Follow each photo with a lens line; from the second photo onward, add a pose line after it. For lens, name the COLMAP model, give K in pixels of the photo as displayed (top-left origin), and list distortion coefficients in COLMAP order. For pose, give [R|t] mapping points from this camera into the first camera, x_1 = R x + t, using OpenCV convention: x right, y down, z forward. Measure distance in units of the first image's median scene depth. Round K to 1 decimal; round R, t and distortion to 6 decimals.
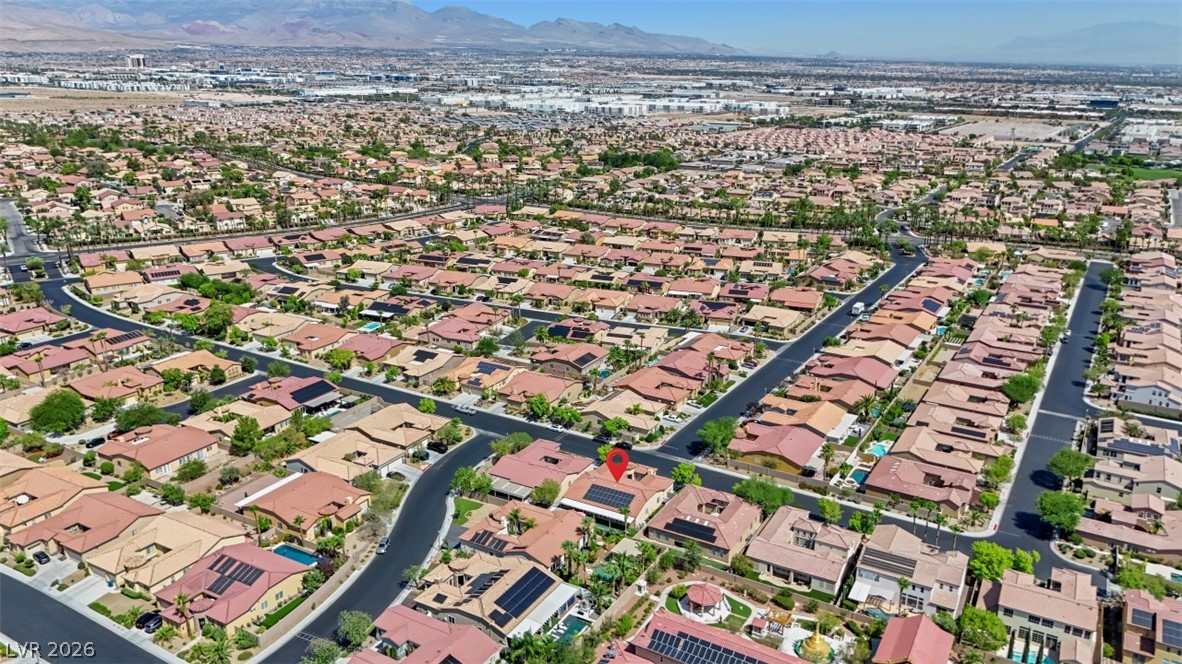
lens RADIAL K [[870.0, 0, 592.8], [0, 870.0, 340.1], [0, 0, 1]] dist [0.079623, -0.086544]
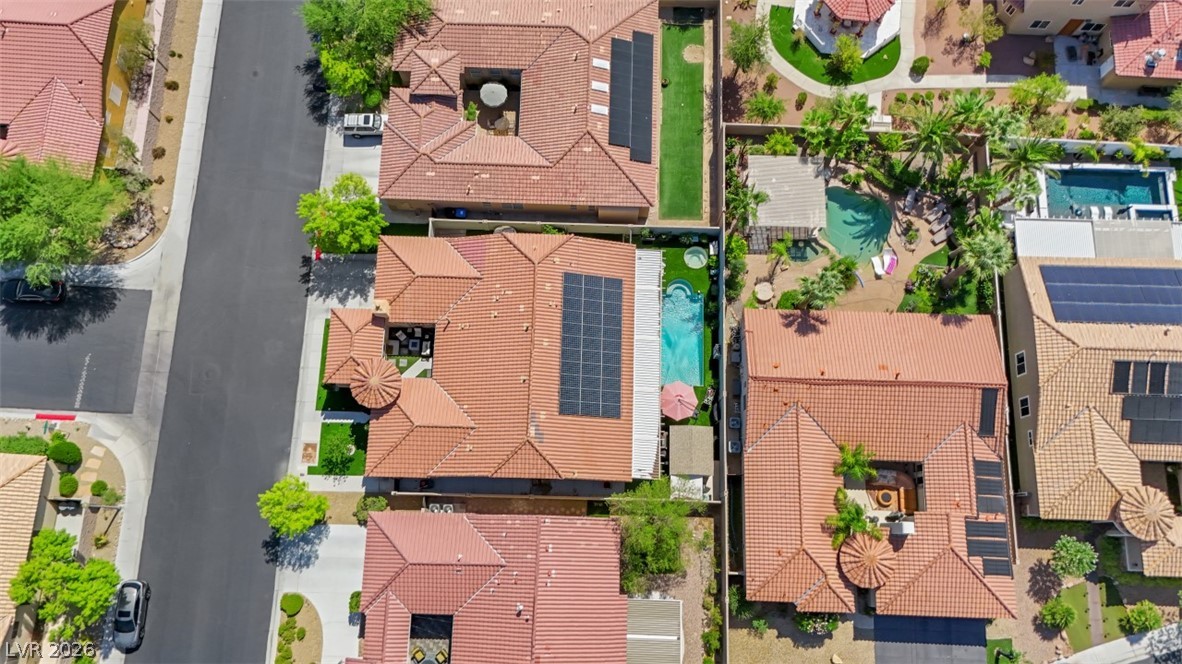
lens RADIAL K [[870.0, 0, 592.8], [0, 870.0, 340.1], [0, 0, 1]] dist [0.079623, -0.086544]
pose [[-0.465696, -0.863176, 0.195075, -0.029628], [0.270687, 0.070929, 0.960051, -0.094144], [-0.842529, 0.499896, 0.200619, 0.606939]]
